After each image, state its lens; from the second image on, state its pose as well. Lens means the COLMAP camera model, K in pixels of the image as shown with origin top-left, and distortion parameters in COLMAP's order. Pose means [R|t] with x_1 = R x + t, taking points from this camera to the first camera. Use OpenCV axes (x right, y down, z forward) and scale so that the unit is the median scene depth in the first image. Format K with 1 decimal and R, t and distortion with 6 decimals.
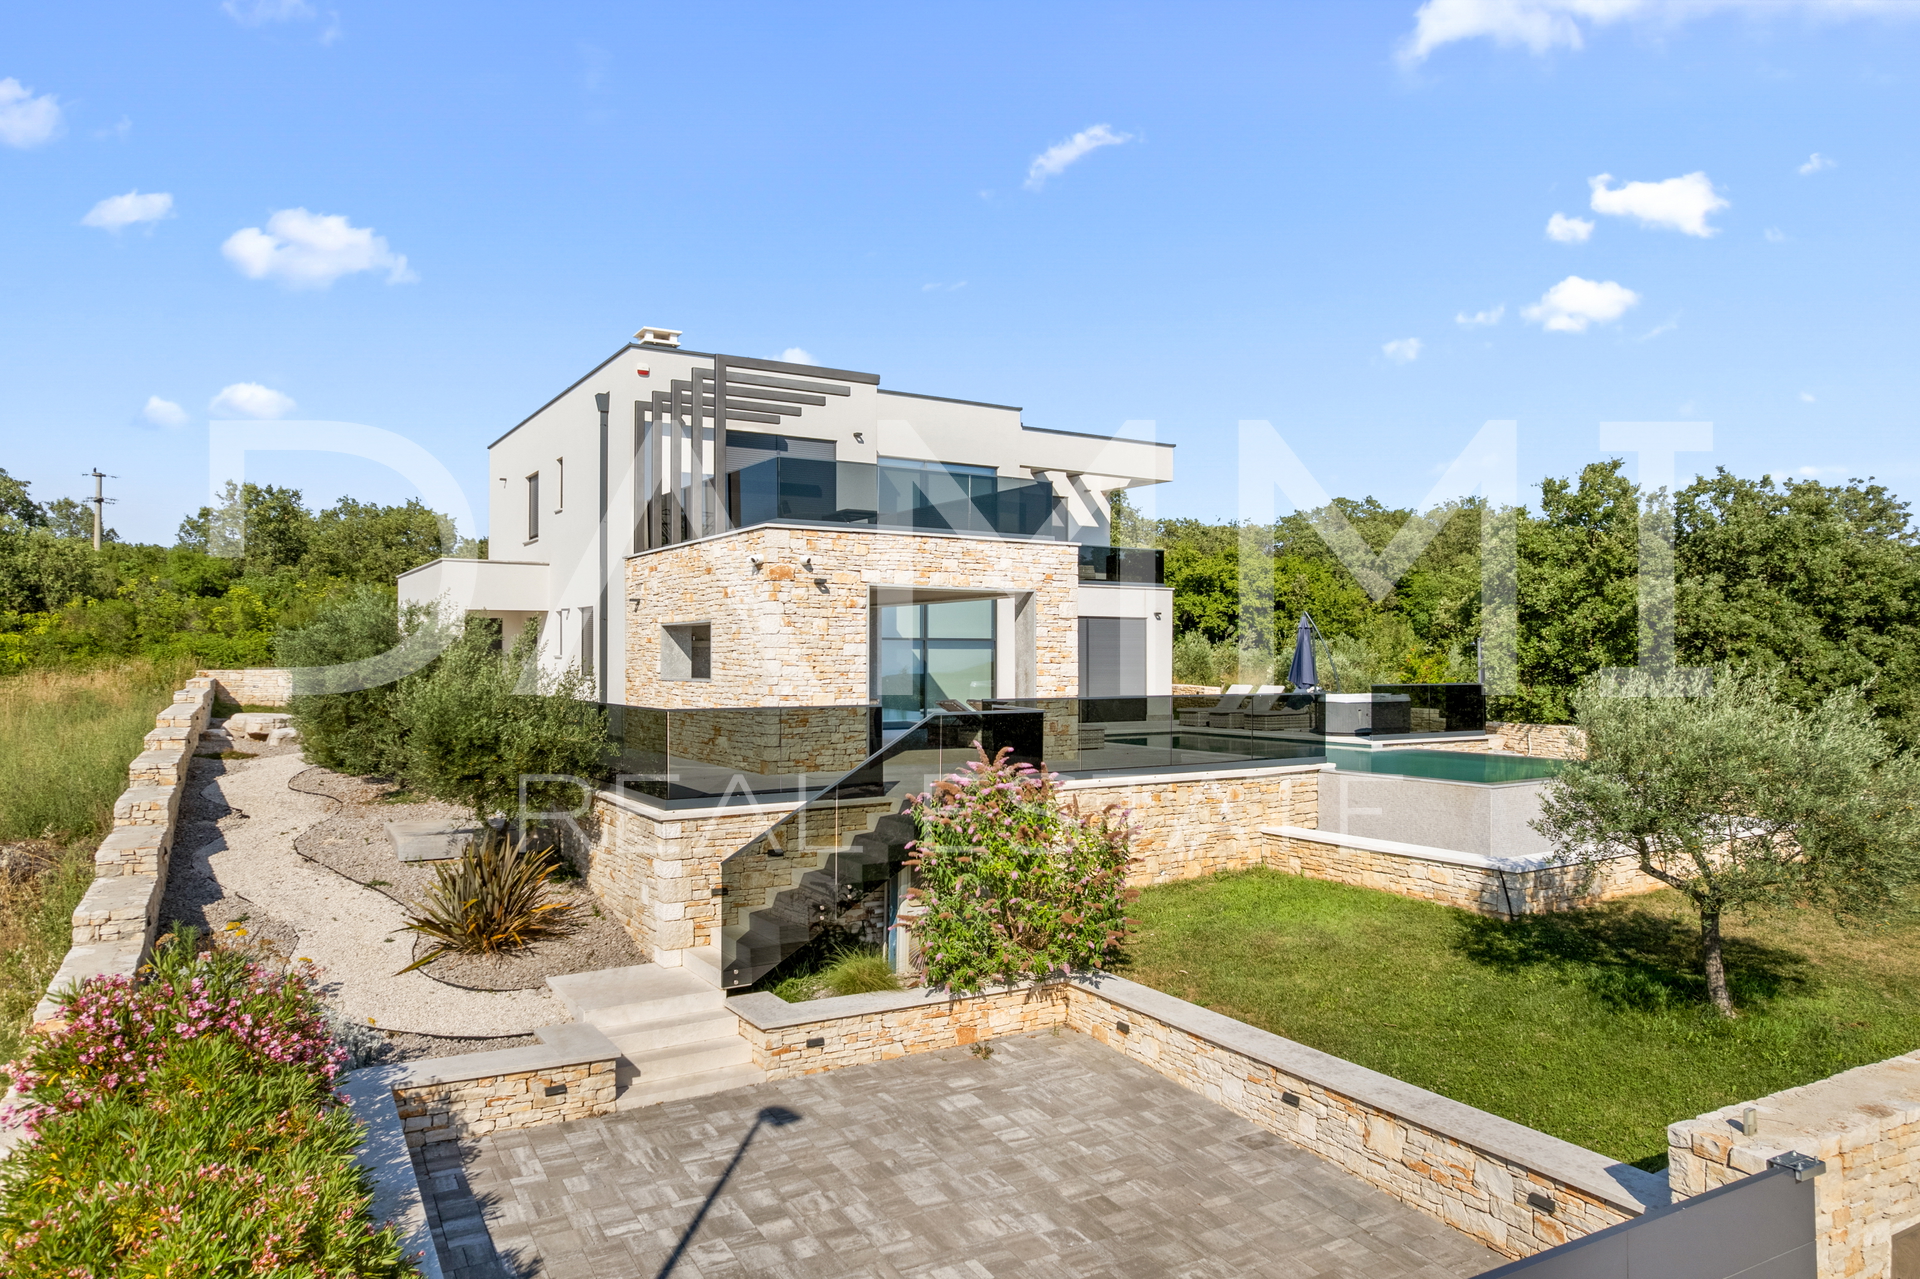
lens RADIAL K [[1216.0, 0, 969.7], [0, 1216.0, 633.5], [0, 0, 1]] dist [-0.027635, 0.013205]
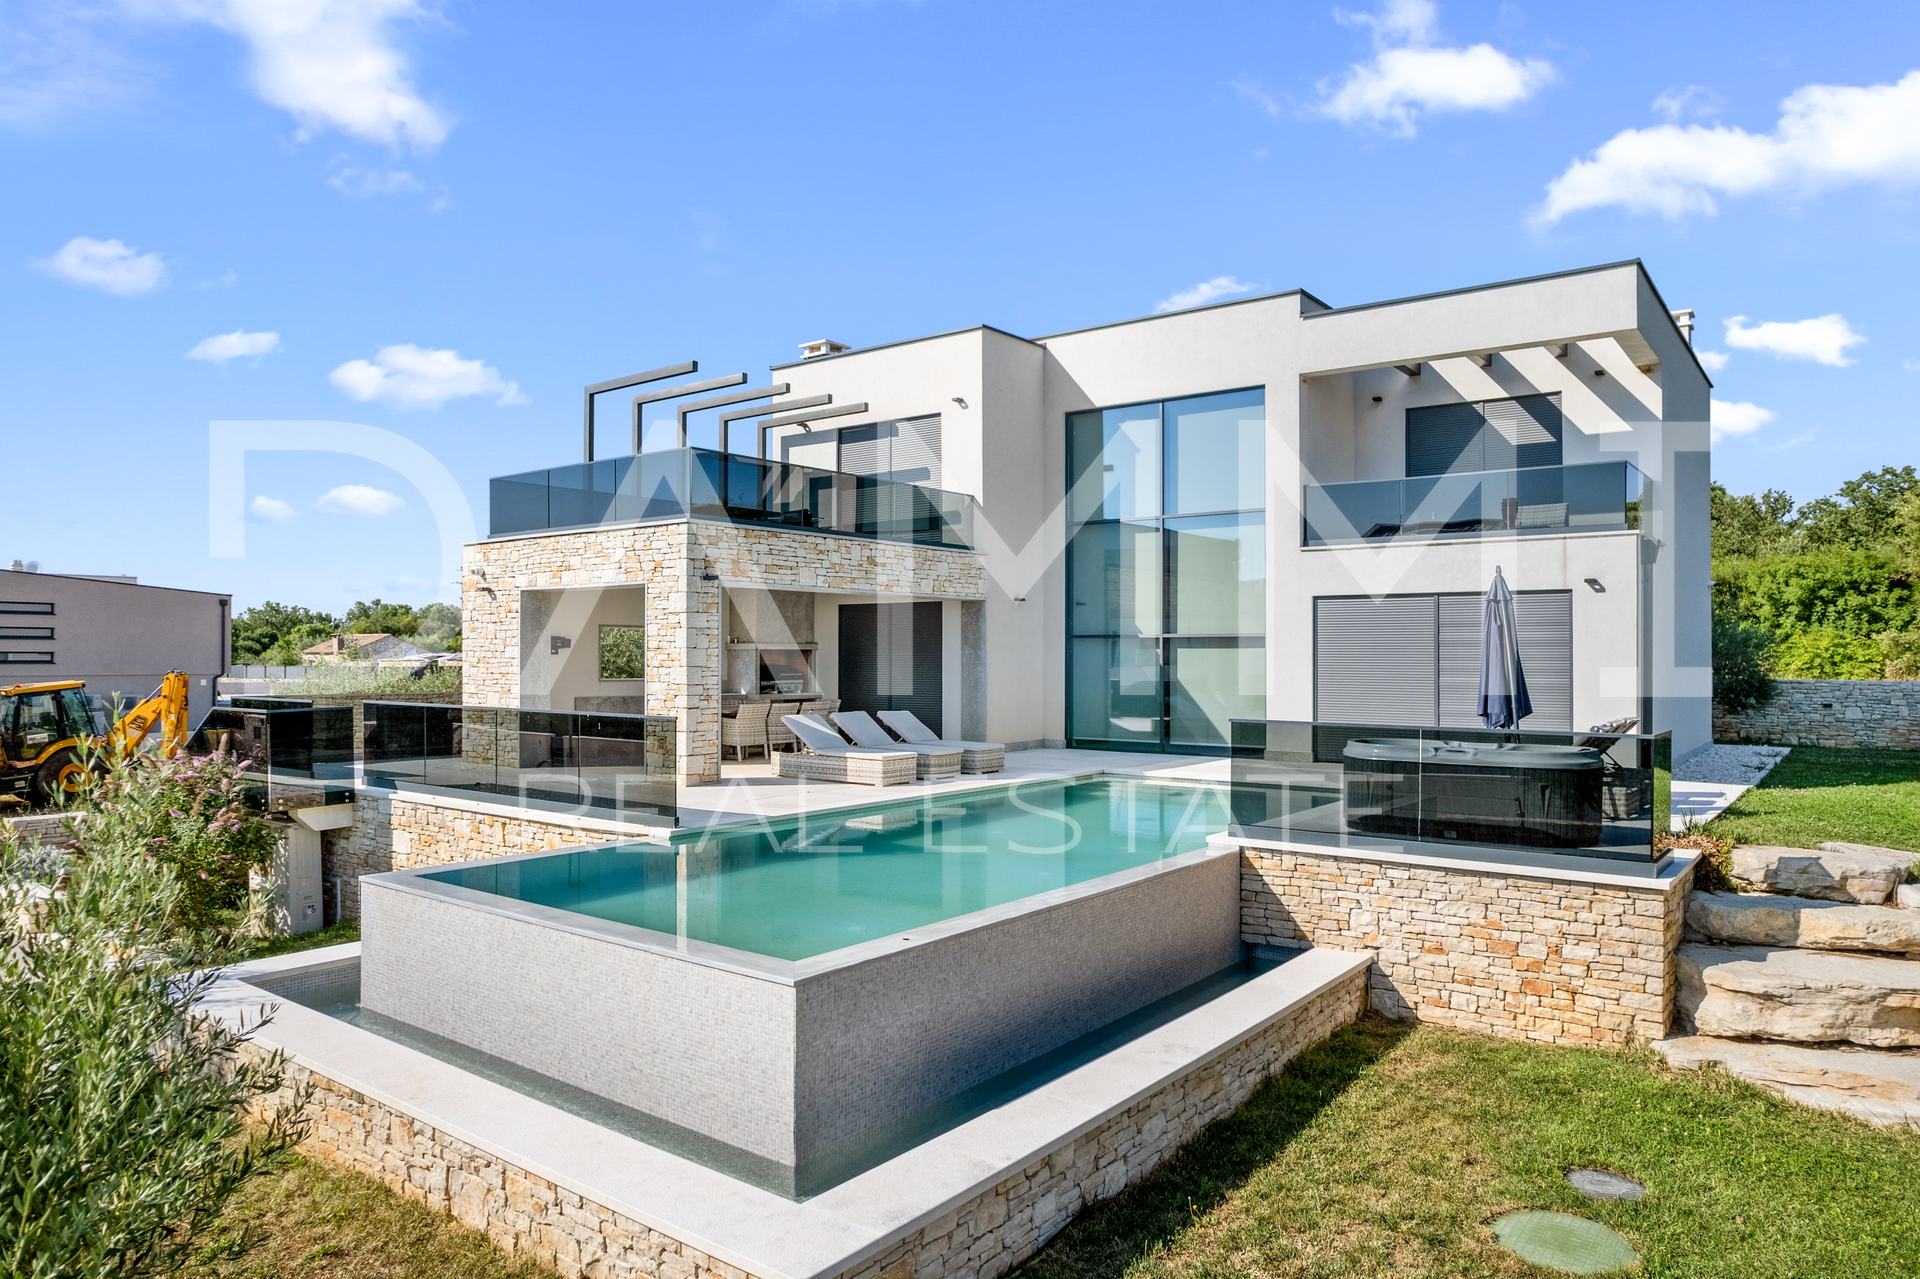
lens RADIAL K [[1216.0, 0, 961.3], [0, 1216.0, 656.1], [0, 0, 1]] dist [-0.027635, 0.013205]
pose [[0.356852, 0.003515, -0.934154, 0.926541], [0.018361, 0.999773, 0.010776, 0.011458], [0.933980, -0.020997, 0.356707, 0.896586]]
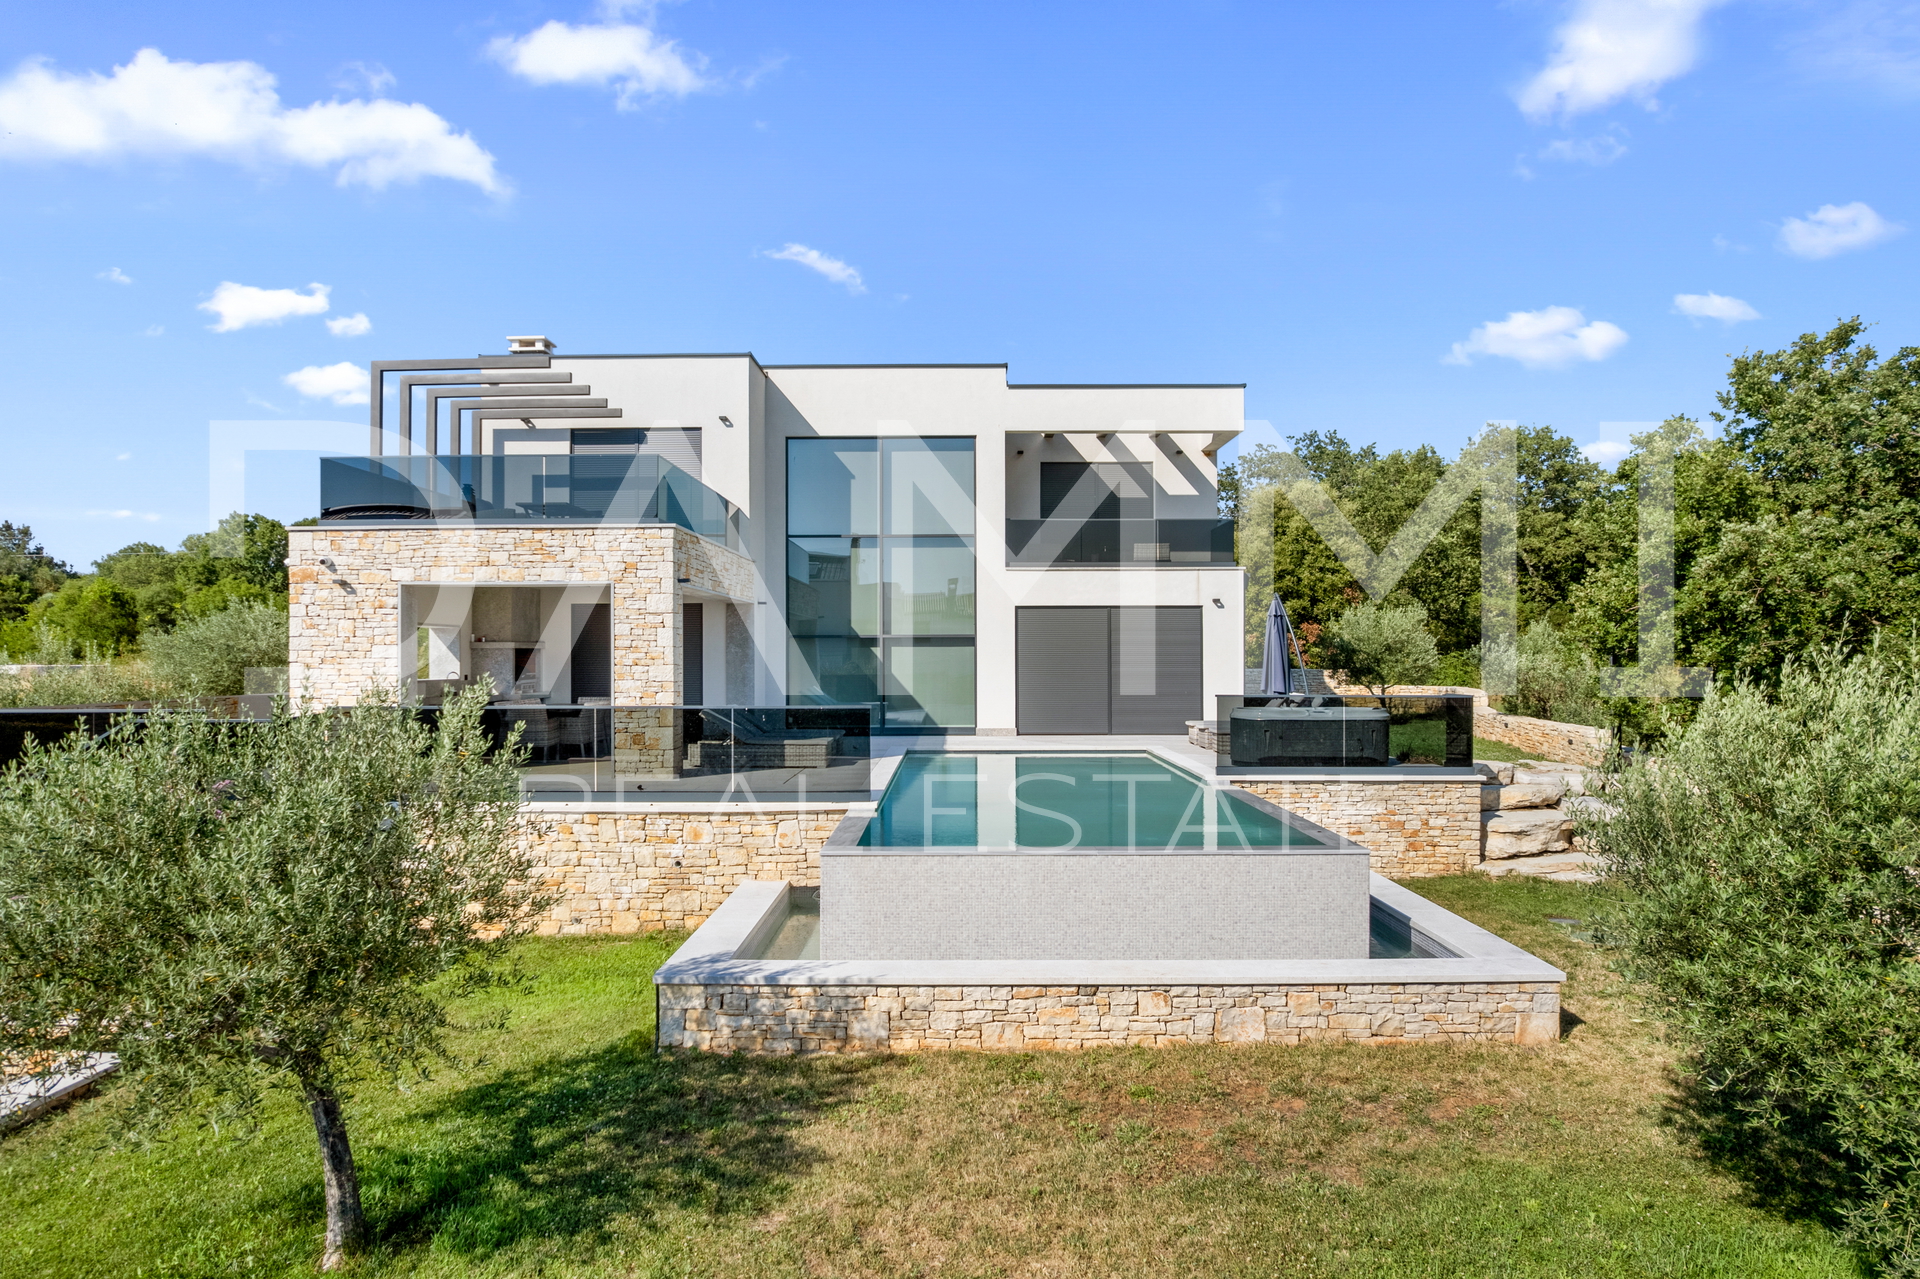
lens RADIAL K [[1216.0, 0, 953.5], [0, 1216.0, 642.1], [0, 0, 1]] dist [-0.027635, 0.013205]
pose [[0.844365, -0.004335, -0.535751, 0.724877], [0.012628, 0.999851, 0.011811, 0.000167], [0.535620, -0.016738, 0.844293, 0.391804]]
